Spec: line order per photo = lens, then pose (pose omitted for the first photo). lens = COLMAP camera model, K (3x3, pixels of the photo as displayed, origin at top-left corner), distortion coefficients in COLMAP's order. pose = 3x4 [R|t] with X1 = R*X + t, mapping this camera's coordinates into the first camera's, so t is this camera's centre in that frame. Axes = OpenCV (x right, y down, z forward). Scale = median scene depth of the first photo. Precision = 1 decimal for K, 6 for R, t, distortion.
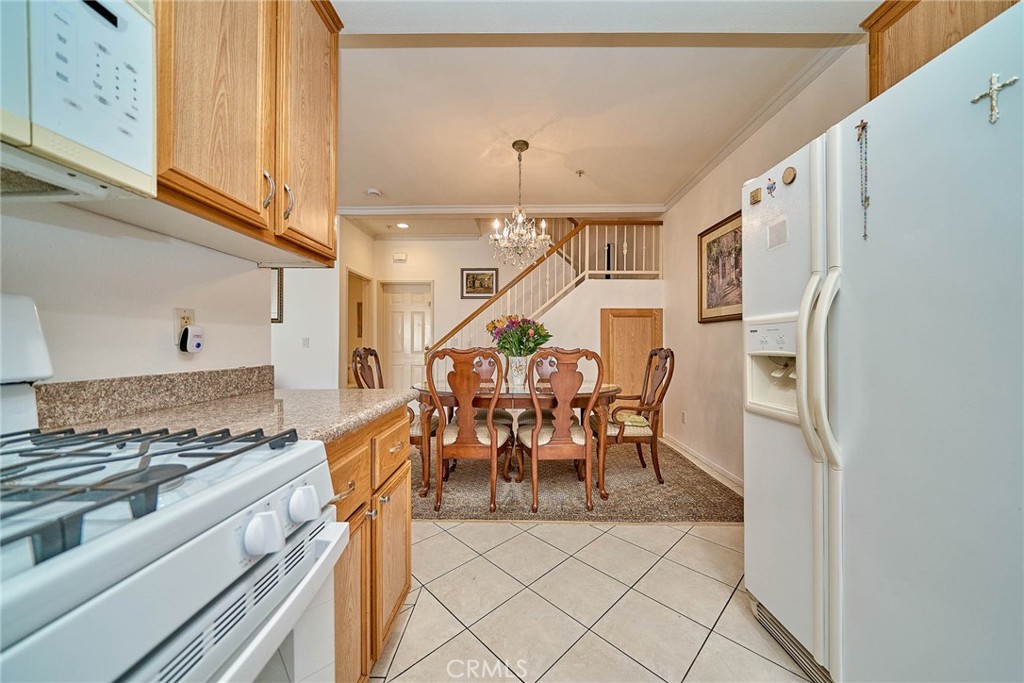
lens RADIAL K [[352.6, 0, 512.0], [0, 352.6, 341.5], [0, 0, 1]] dist [0.000212, -0.000012]
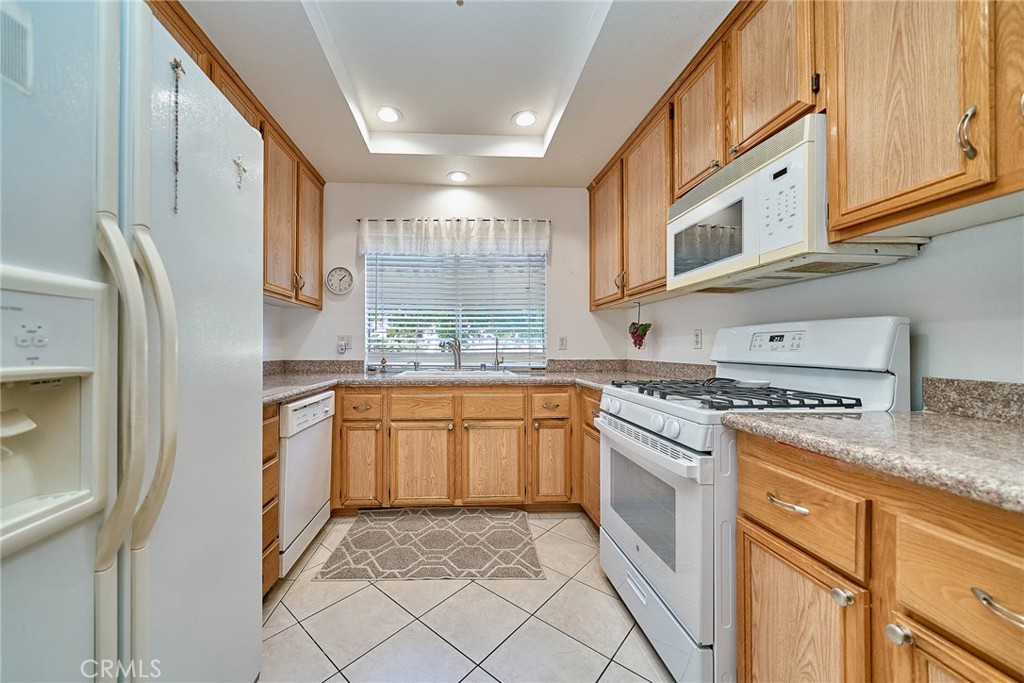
lens RADIAL K [[374.0, 0, 455.5], [0, 374.0, 345.9], [0, 0, 1]] dist [-0.001333, -0.001812]
pose [[-0.999813, 0.000053, -0.019343, 0.424584], [0.000296, 0.999921, -0.012586, 0.015139], [0.019341, -0.012589, -0.999734, 1.977807]]
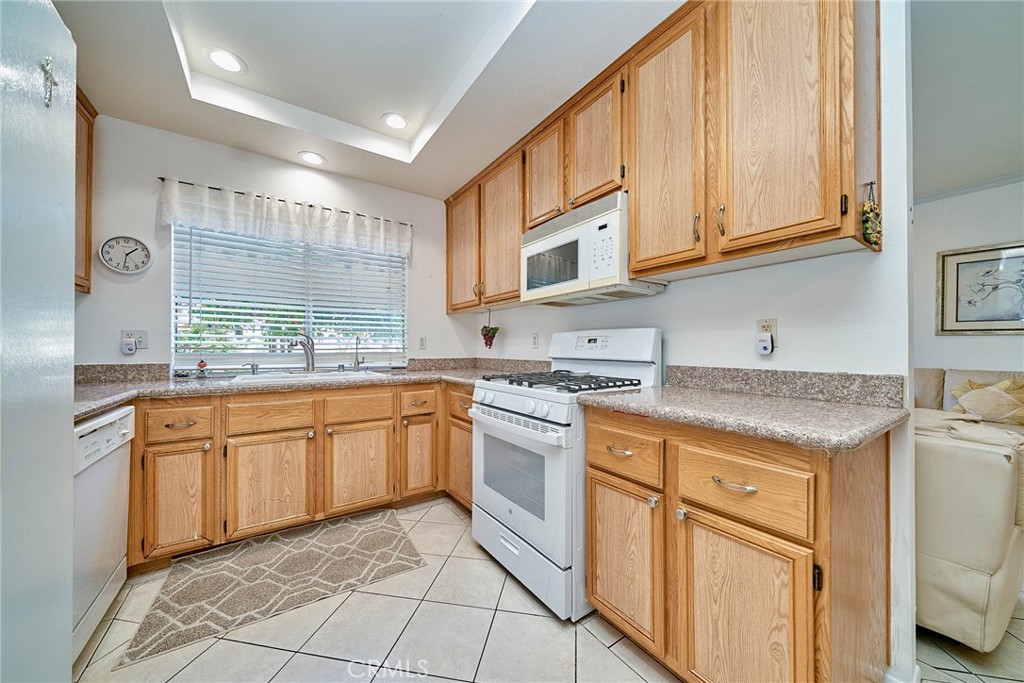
lens RADIAL K [[370.8, 0, 496.8], [0, 370.8, 347.1], [0, 0, 1]] dist [0.002111, -0.002746]
pose [[-0.832522, -0.001744, -0.553990, 0.760573], [0.003510, 0.999958, -0.008423, 0.018036], [0.553981, -0.008956, -0.832481, 1.962822]]
